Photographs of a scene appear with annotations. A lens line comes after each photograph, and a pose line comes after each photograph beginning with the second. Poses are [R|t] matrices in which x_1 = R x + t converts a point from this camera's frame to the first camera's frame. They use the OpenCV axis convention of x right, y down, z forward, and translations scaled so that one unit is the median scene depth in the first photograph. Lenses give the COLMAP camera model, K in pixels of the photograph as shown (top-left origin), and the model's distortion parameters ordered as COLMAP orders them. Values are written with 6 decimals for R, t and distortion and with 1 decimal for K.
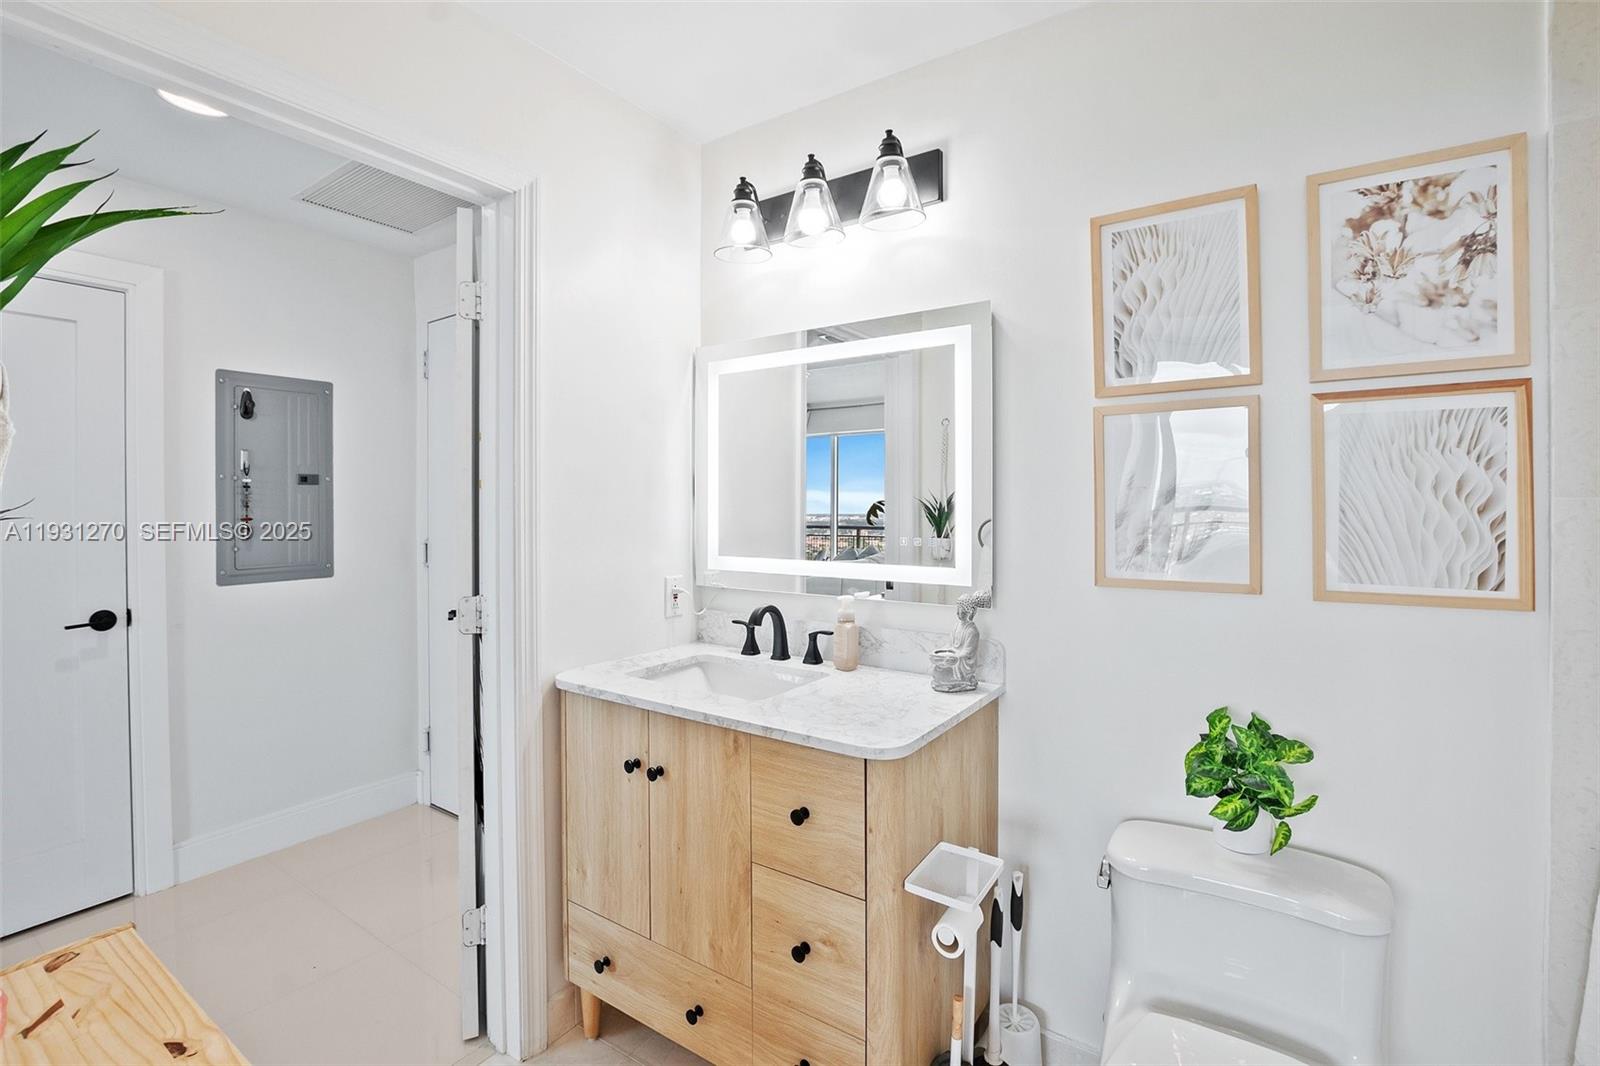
lens RADIAL K [[708.2, 0, 833.3], [0, 708.2, 506.6], [0, 0, 1]] dist [-0.031048, 0.003444]
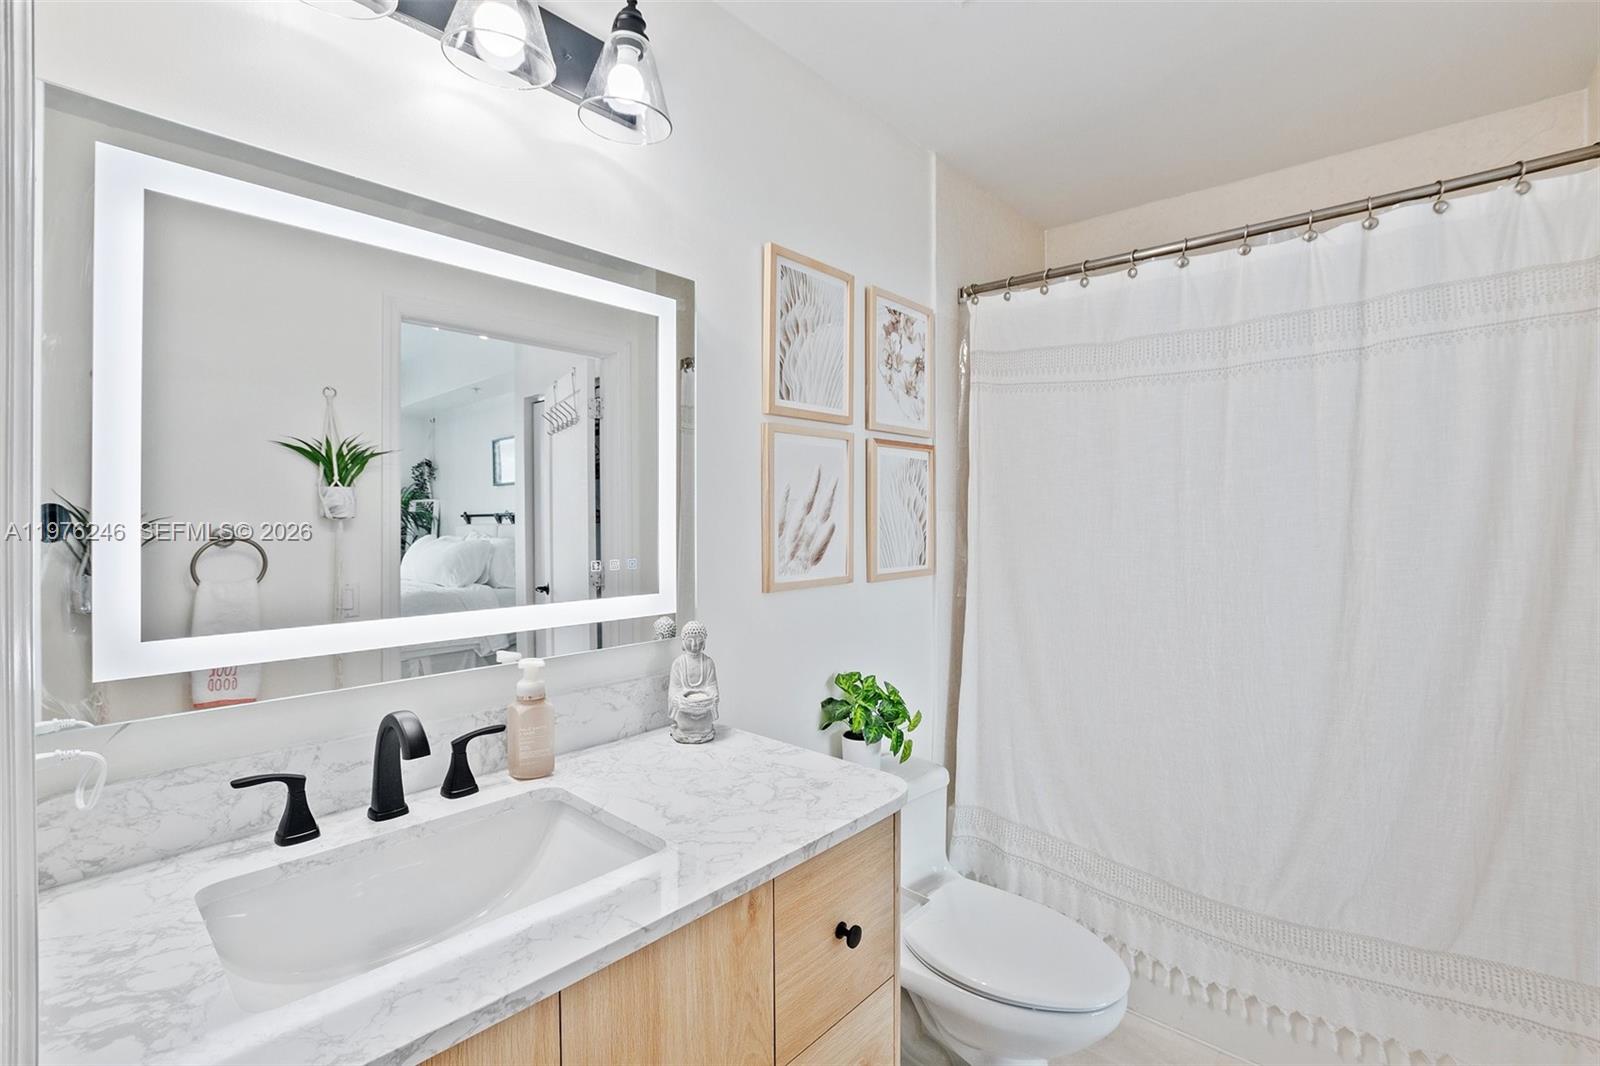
lens RADIAL K [[708.2, 0, 788.0], [0, 708.2, 516.7], [0, 0, 1]] dist [-0.031048, 0.003444]
pose [[0.170960, 0.003209, 0.985273, -0.742973], [0.006121, 0.999972, -0.004319, 0.004767], [-0.985259, 0.006769, 0.170935, 0.889515]]
